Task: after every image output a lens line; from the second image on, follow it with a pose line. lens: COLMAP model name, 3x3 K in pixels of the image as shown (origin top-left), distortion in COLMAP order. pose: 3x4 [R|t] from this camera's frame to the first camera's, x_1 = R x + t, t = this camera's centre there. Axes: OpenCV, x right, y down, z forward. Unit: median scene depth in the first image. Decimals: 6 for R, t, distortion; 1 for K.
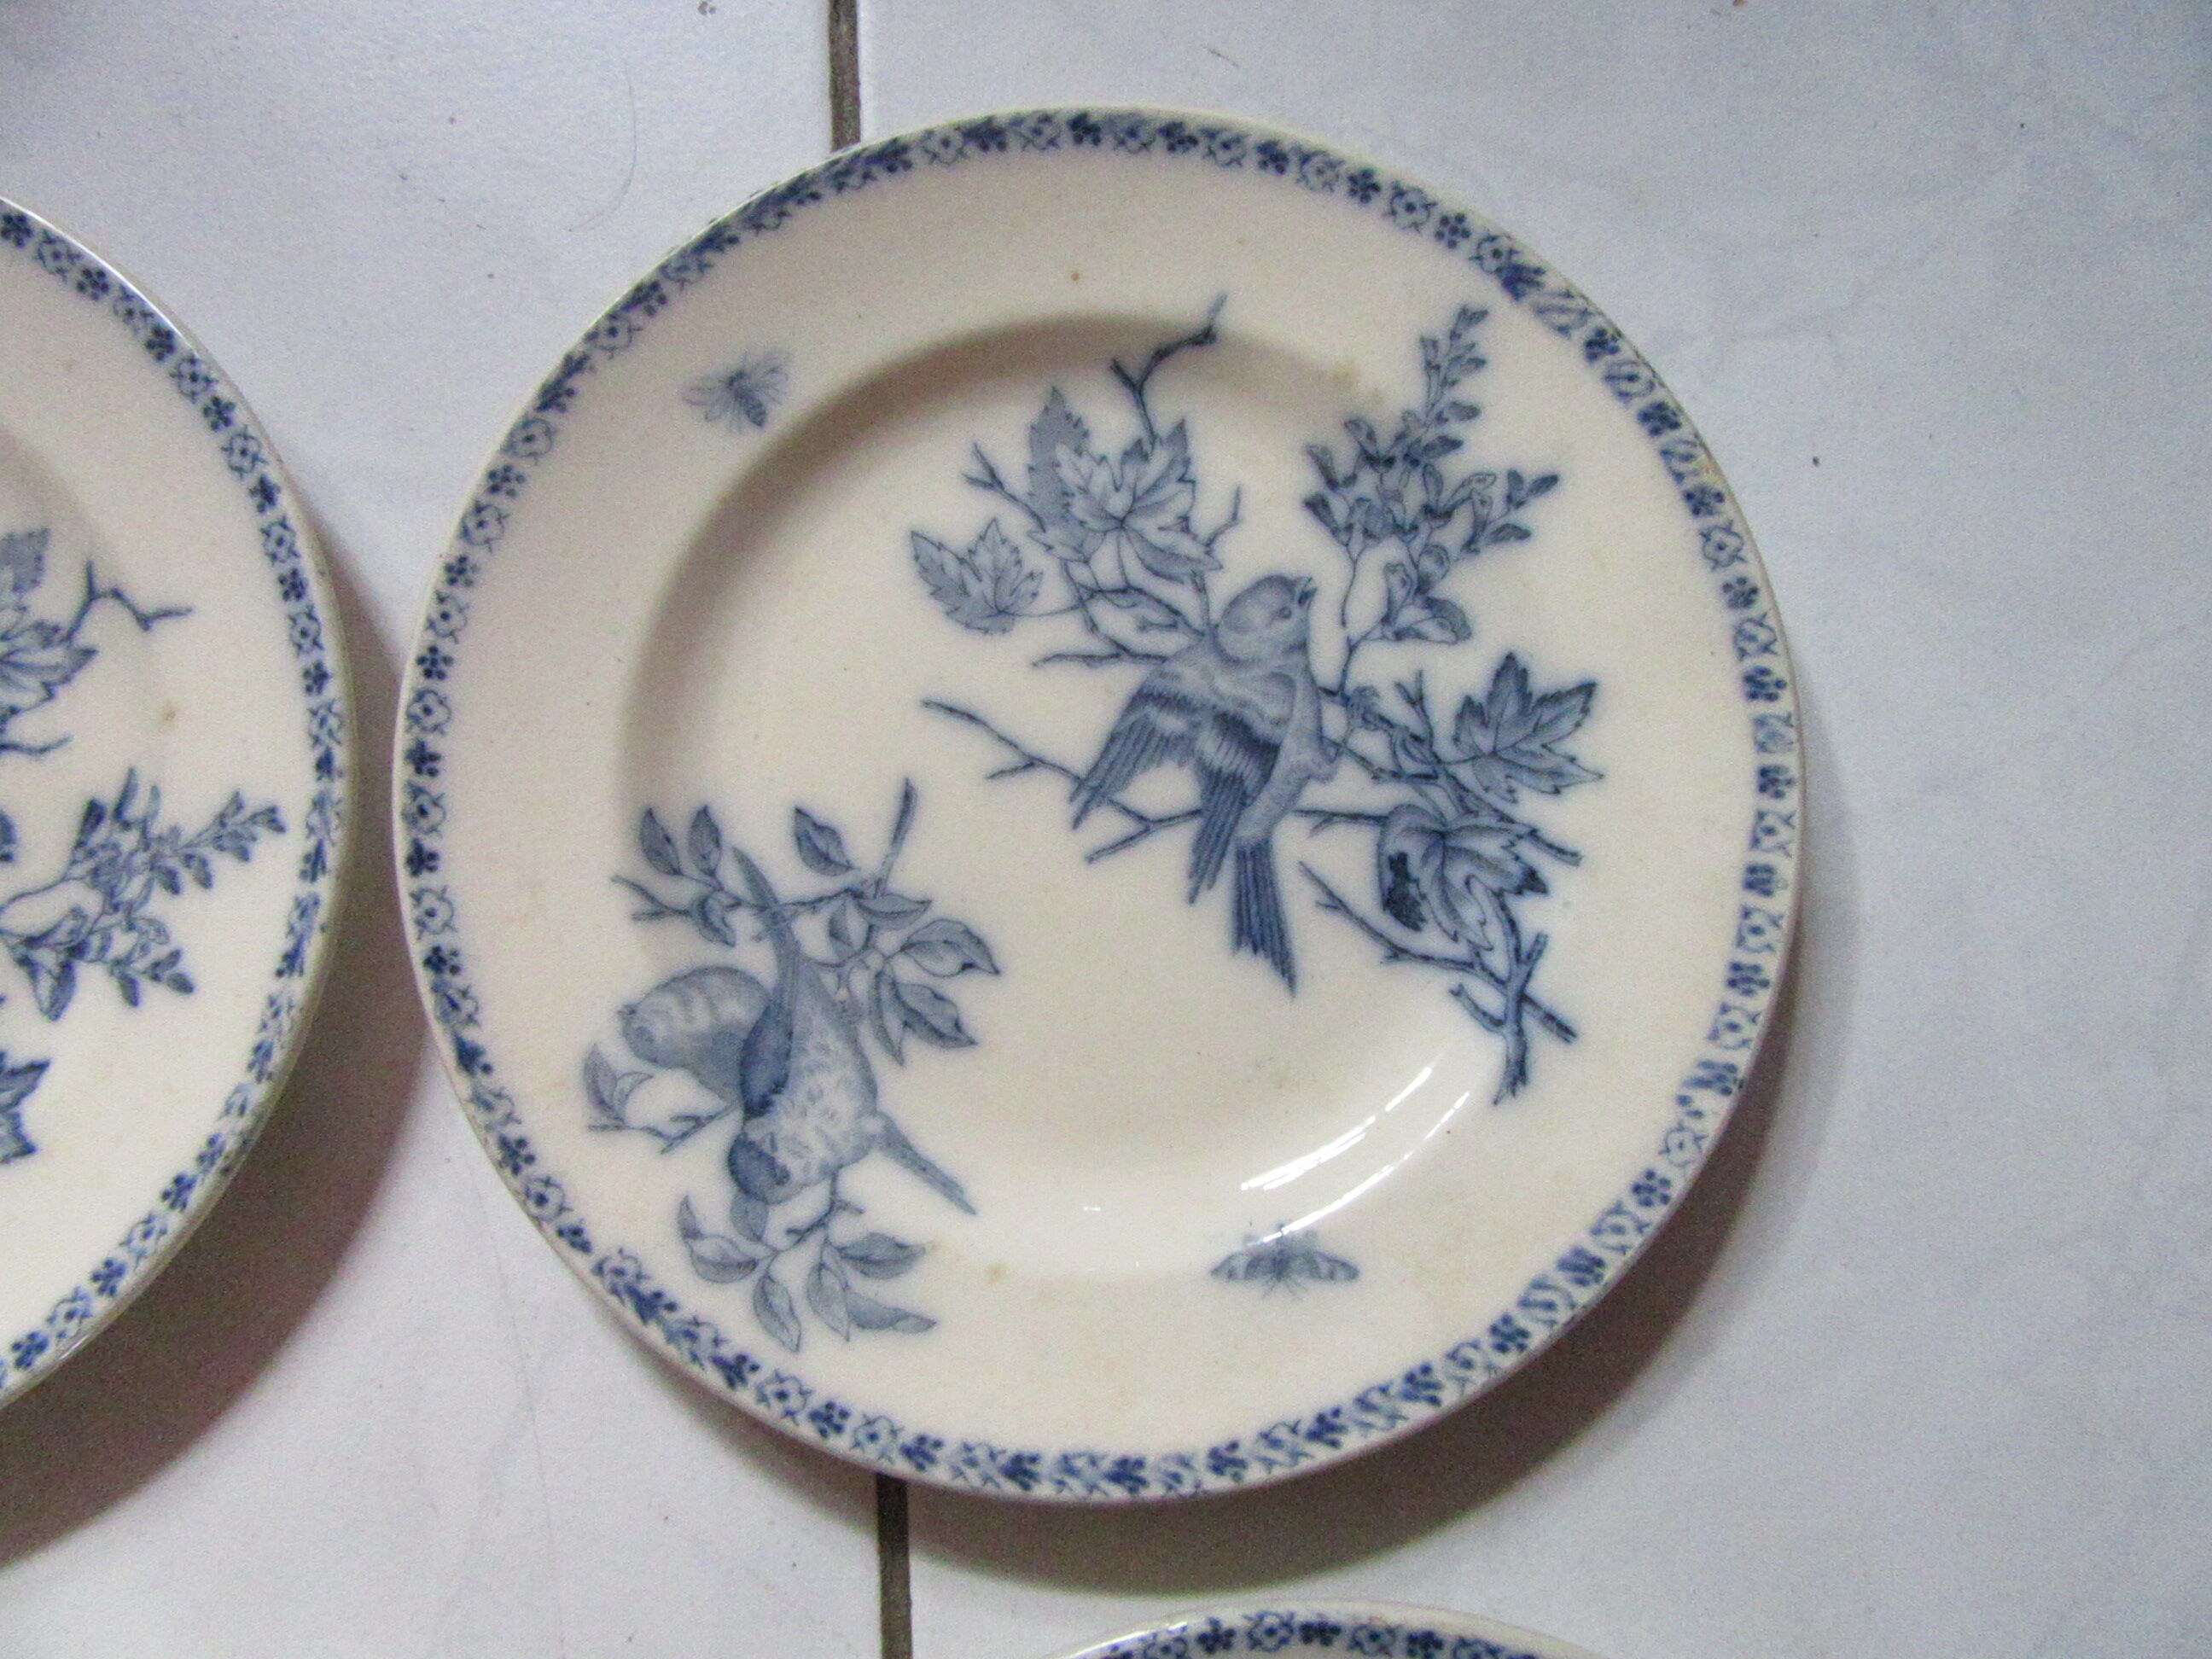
lens RADIAL K [[1643.1, 0, 1105.8], [0, 1643.1, 825.7], [0, 0, 1]] dist [0.033370, 0.007554]
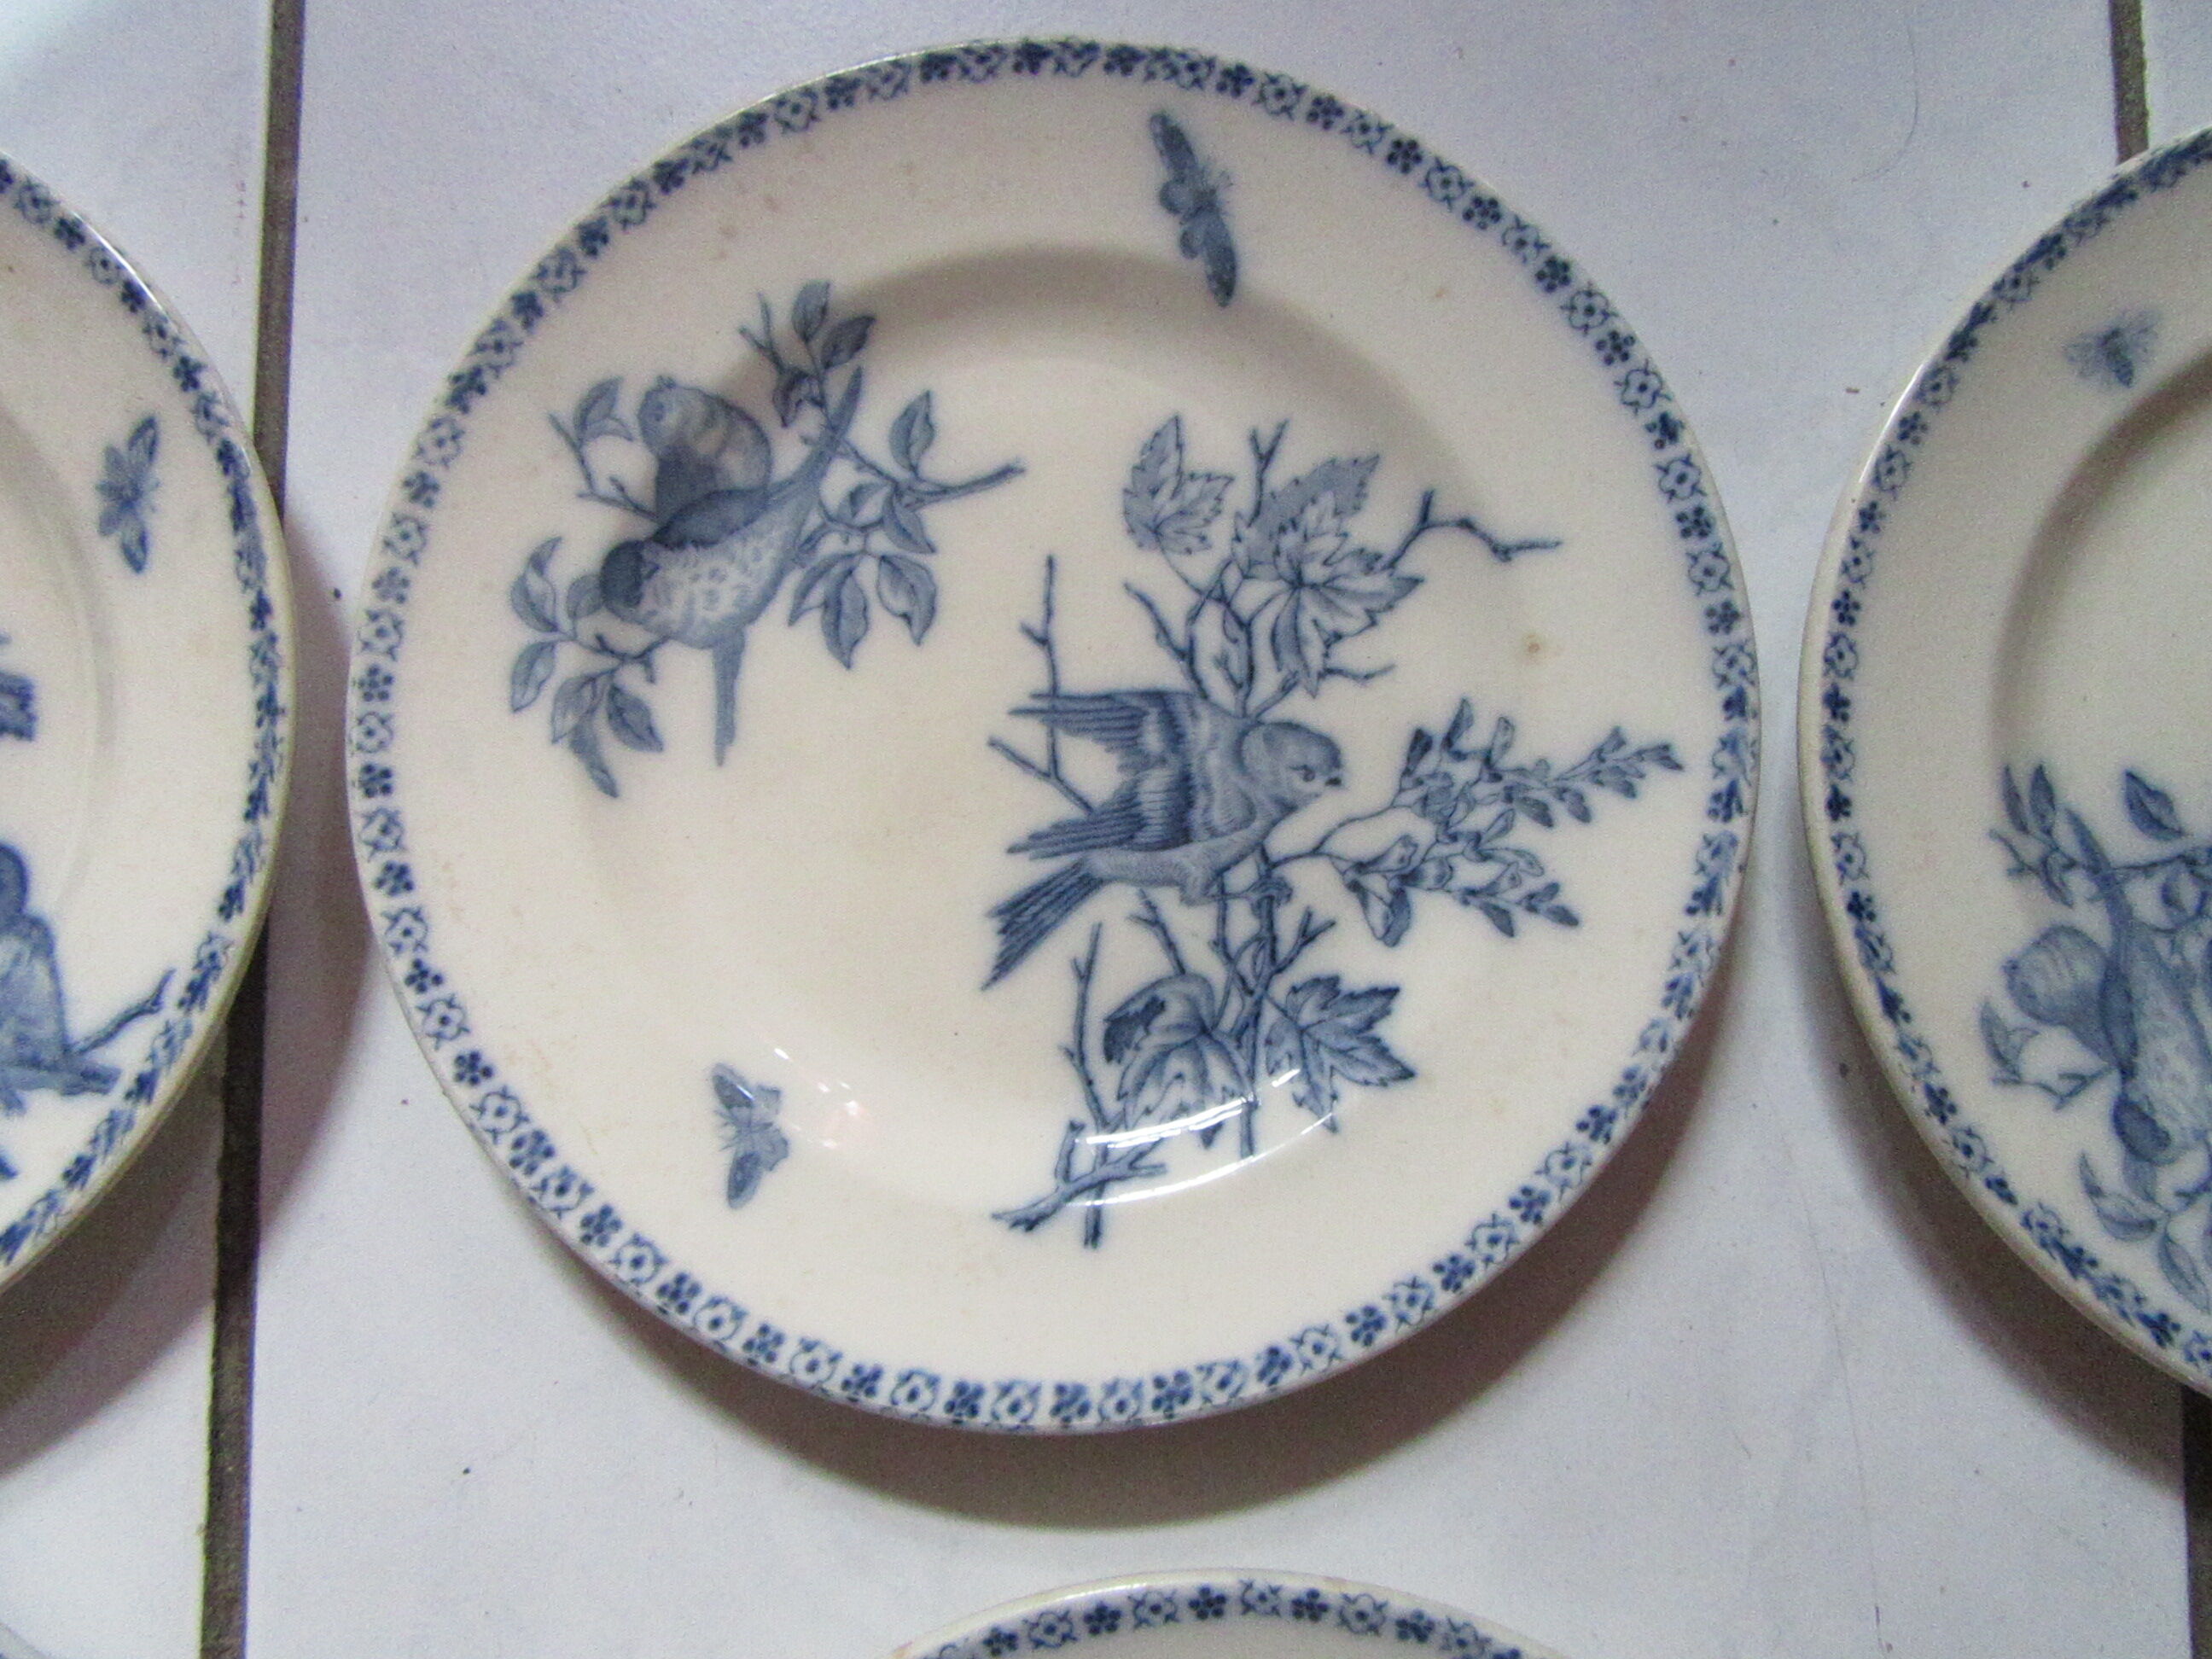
lens RADIAL K [[1625.3, 0, 1106.0], [0, 1625.3, 829.5], [0, 0, 1]] dist [0.001246, 0.023312]
pose [[0.998360, 0.049087, 0.029464, -0.859467], [-0.049473, 0.998697, 0.012507, 0.043999], [-0.028811, -0.013944, 0.999488, 0.030231]]
